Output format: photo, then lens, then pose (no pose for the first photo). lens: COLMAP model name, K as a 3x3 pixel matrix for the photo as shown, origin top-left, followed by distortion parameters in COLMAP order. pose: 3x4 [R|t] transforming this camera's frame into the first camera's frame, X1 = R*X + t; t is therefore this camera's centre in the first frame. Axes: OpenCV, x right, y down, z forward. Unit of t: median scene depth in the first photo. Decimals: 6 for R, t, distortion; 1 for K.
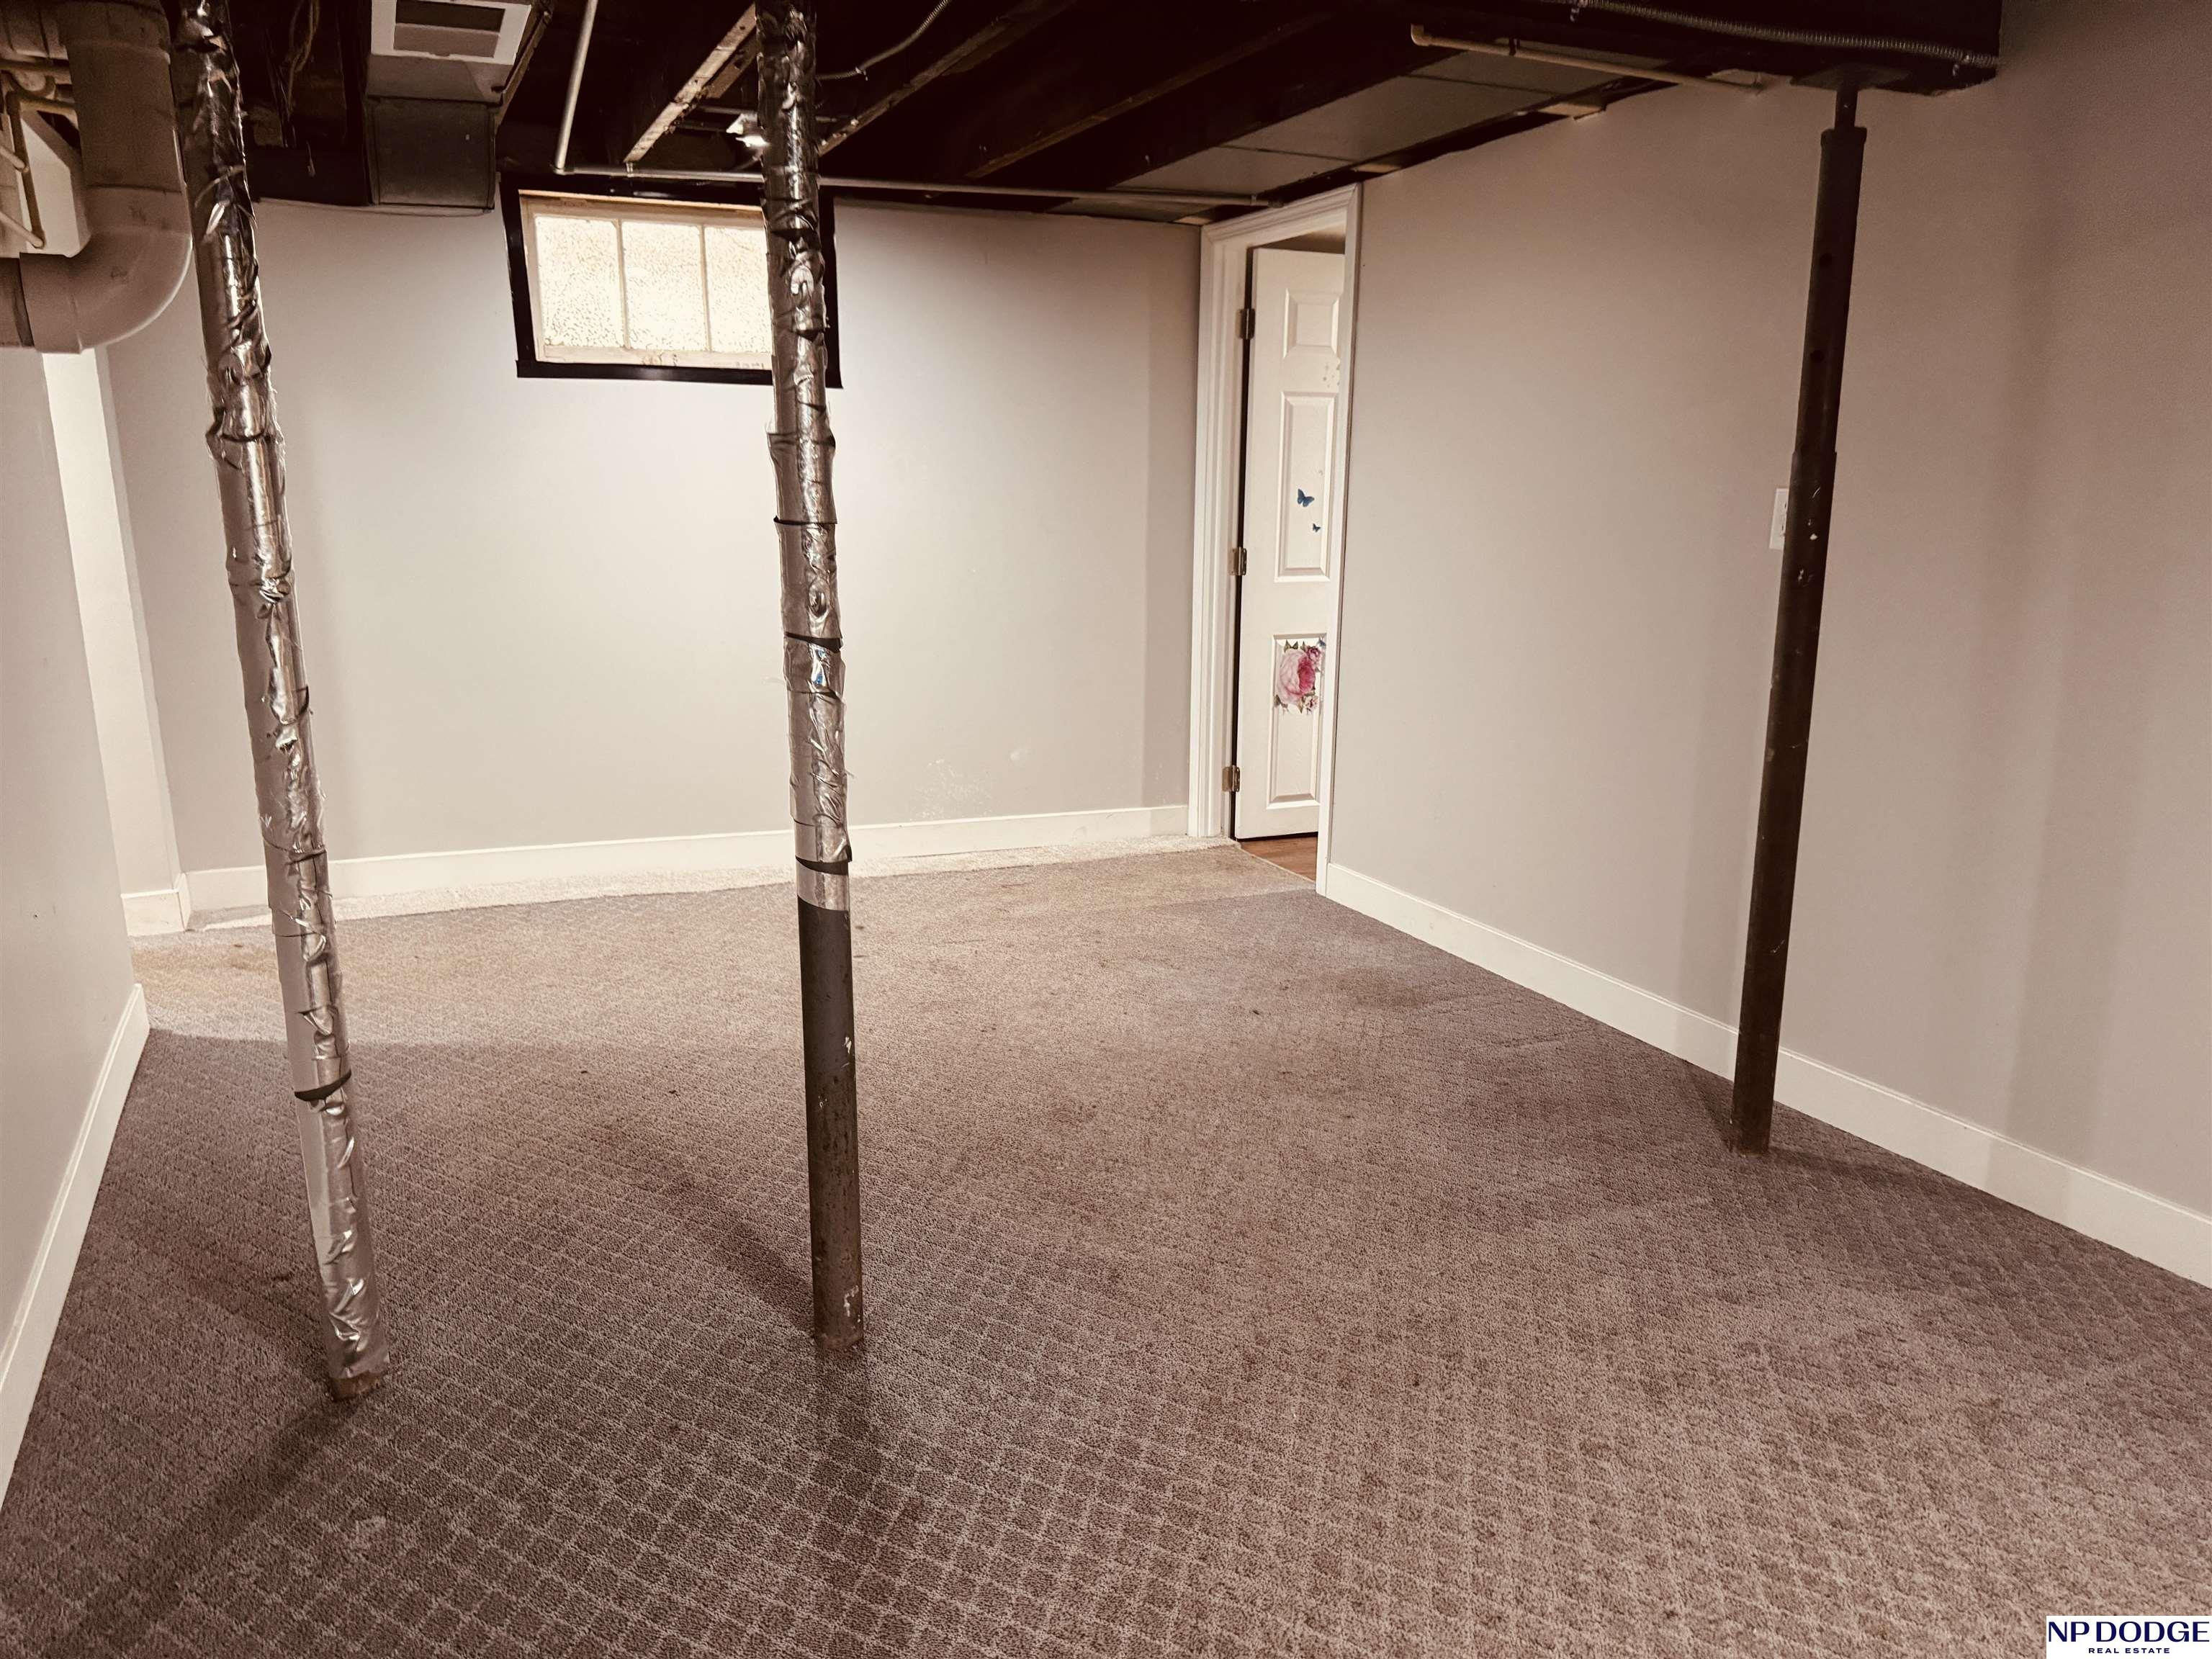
lens RADIAL K [[1555.5, 0, 1107.3], [0, 1555.5, 832.1], [0, 0, 1]] dist [0.057751, -0.011331]
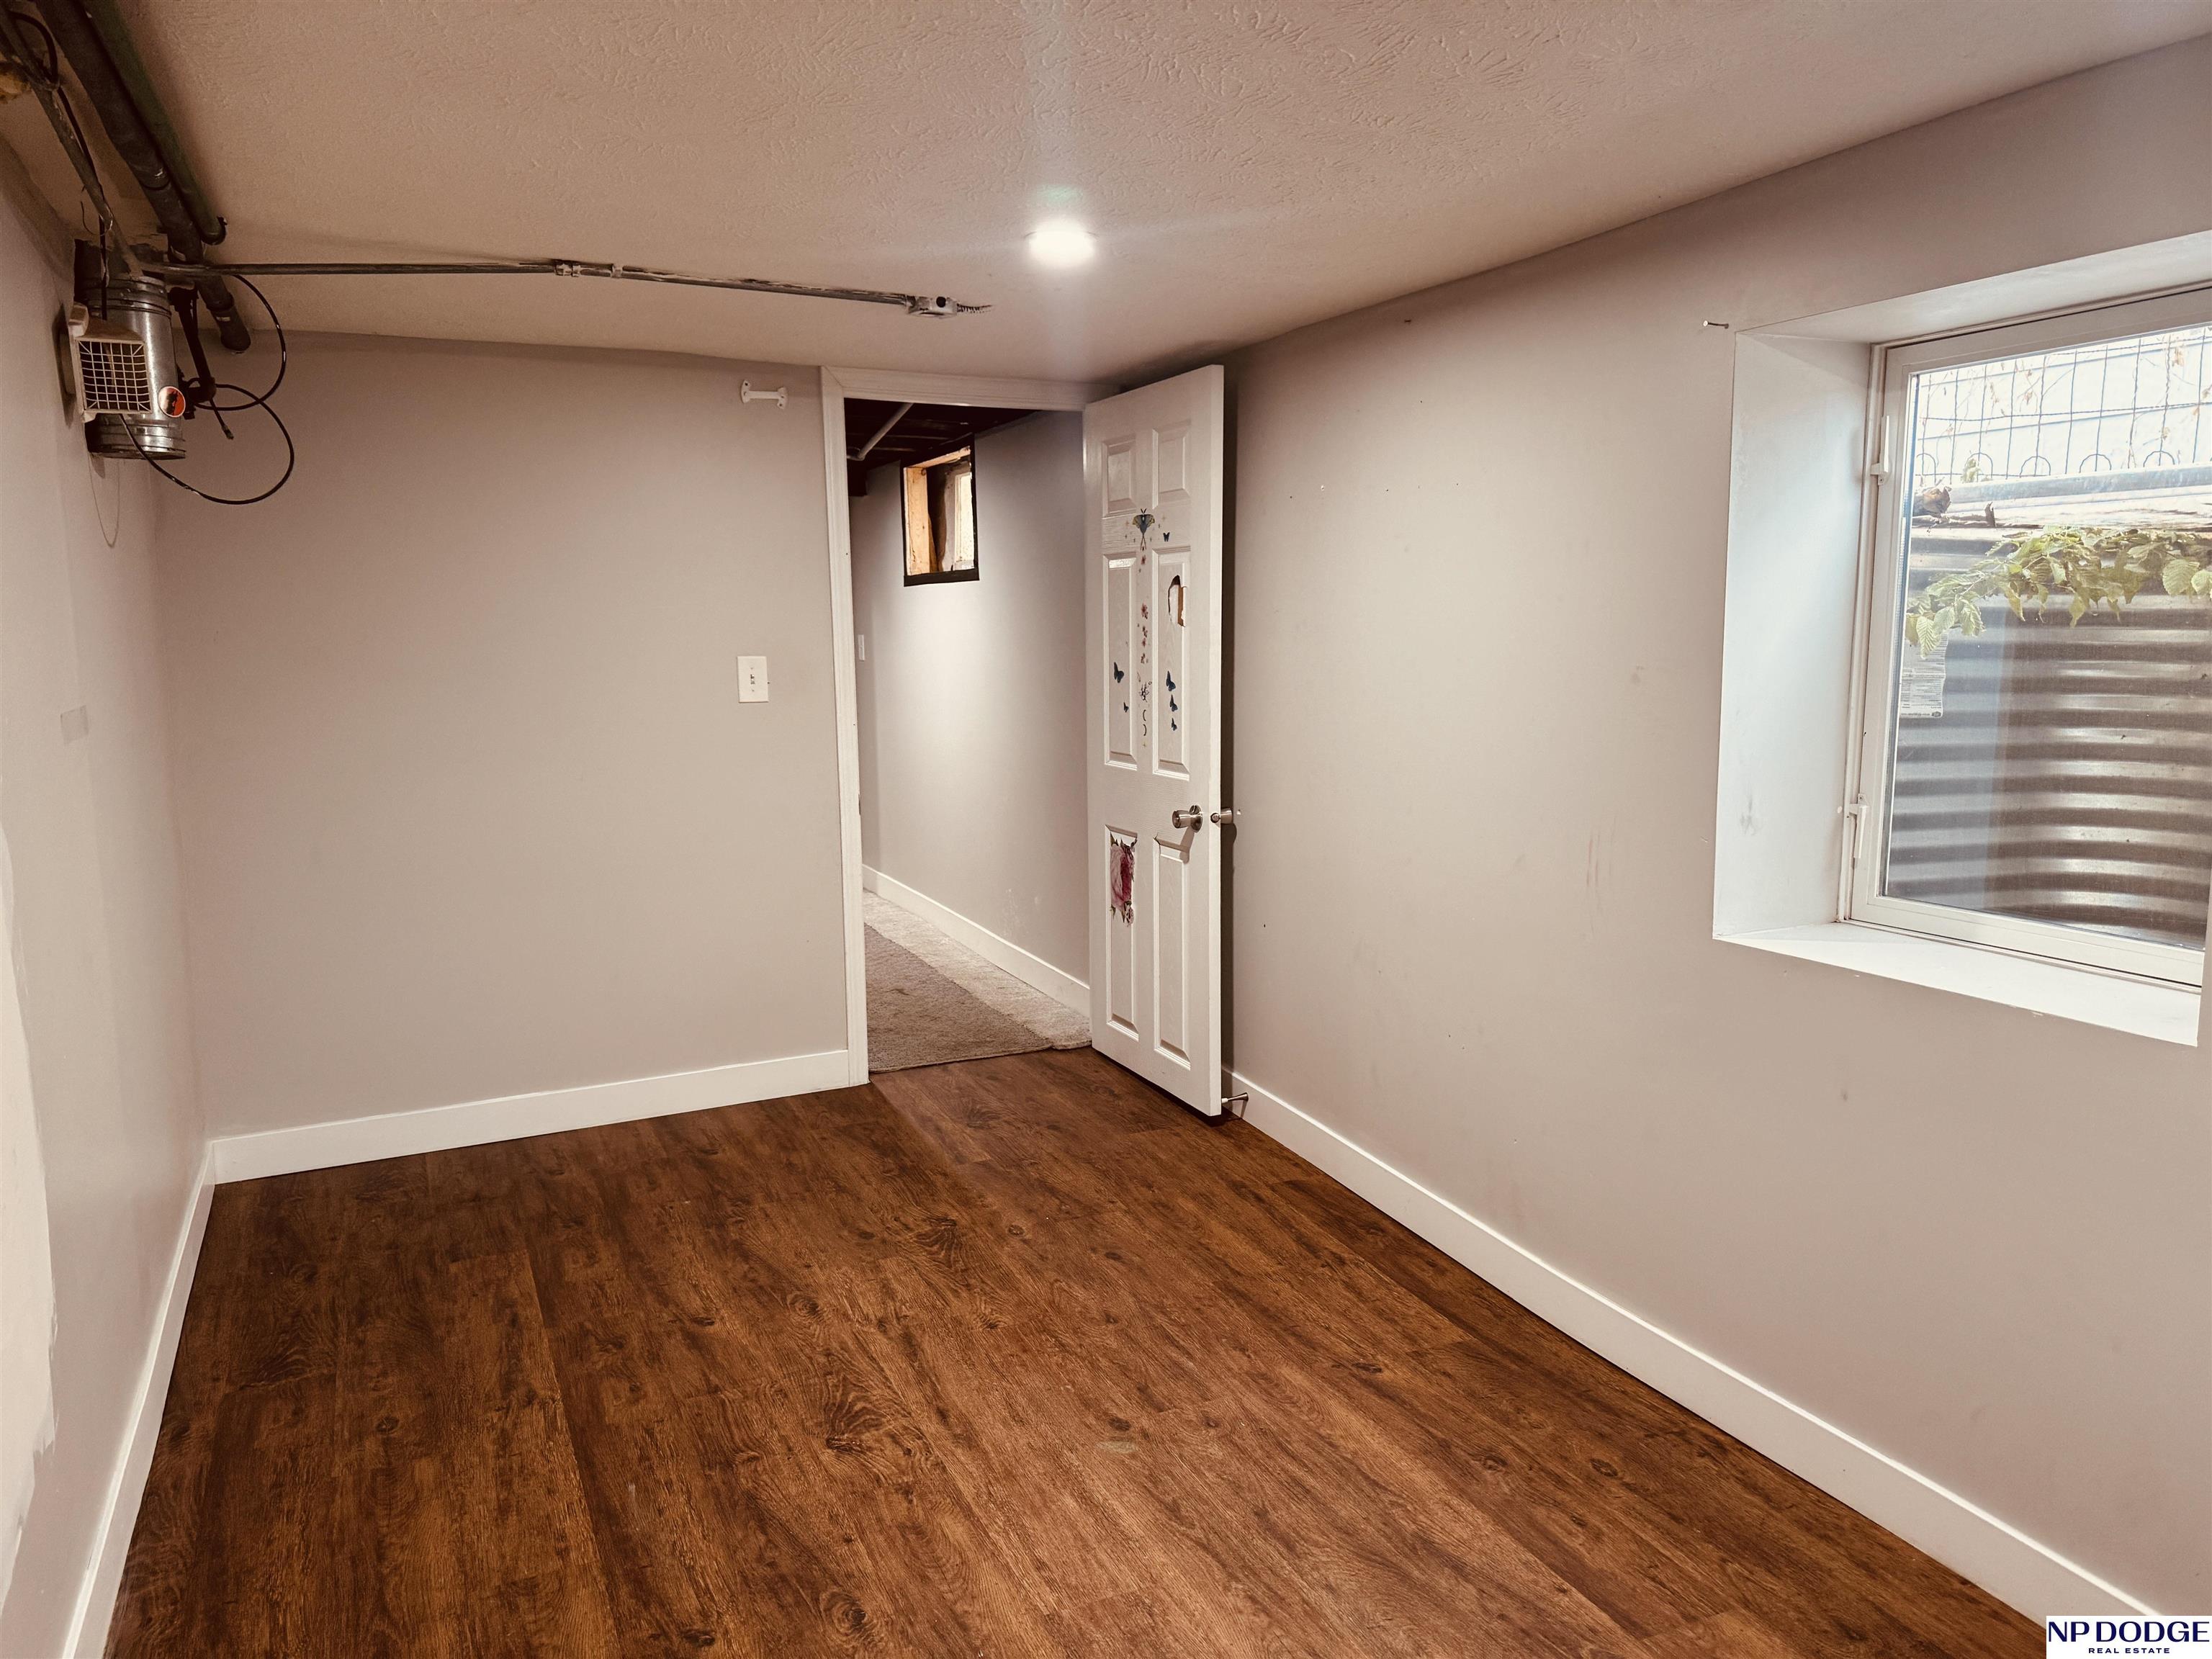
lens RADIAL K [[1555.5, 0, 1105.5], [0, 1555.5, 834.4], [0, 0, 1]] dist [0.057751, -0.011331]
pose [[0.030168, 0.112459, -0.993198, 0.984409], [-0.237624, 0.965970, 0.102158, -0.212235], [0.970889, 0.232926, 0.055865, 0.957636]]
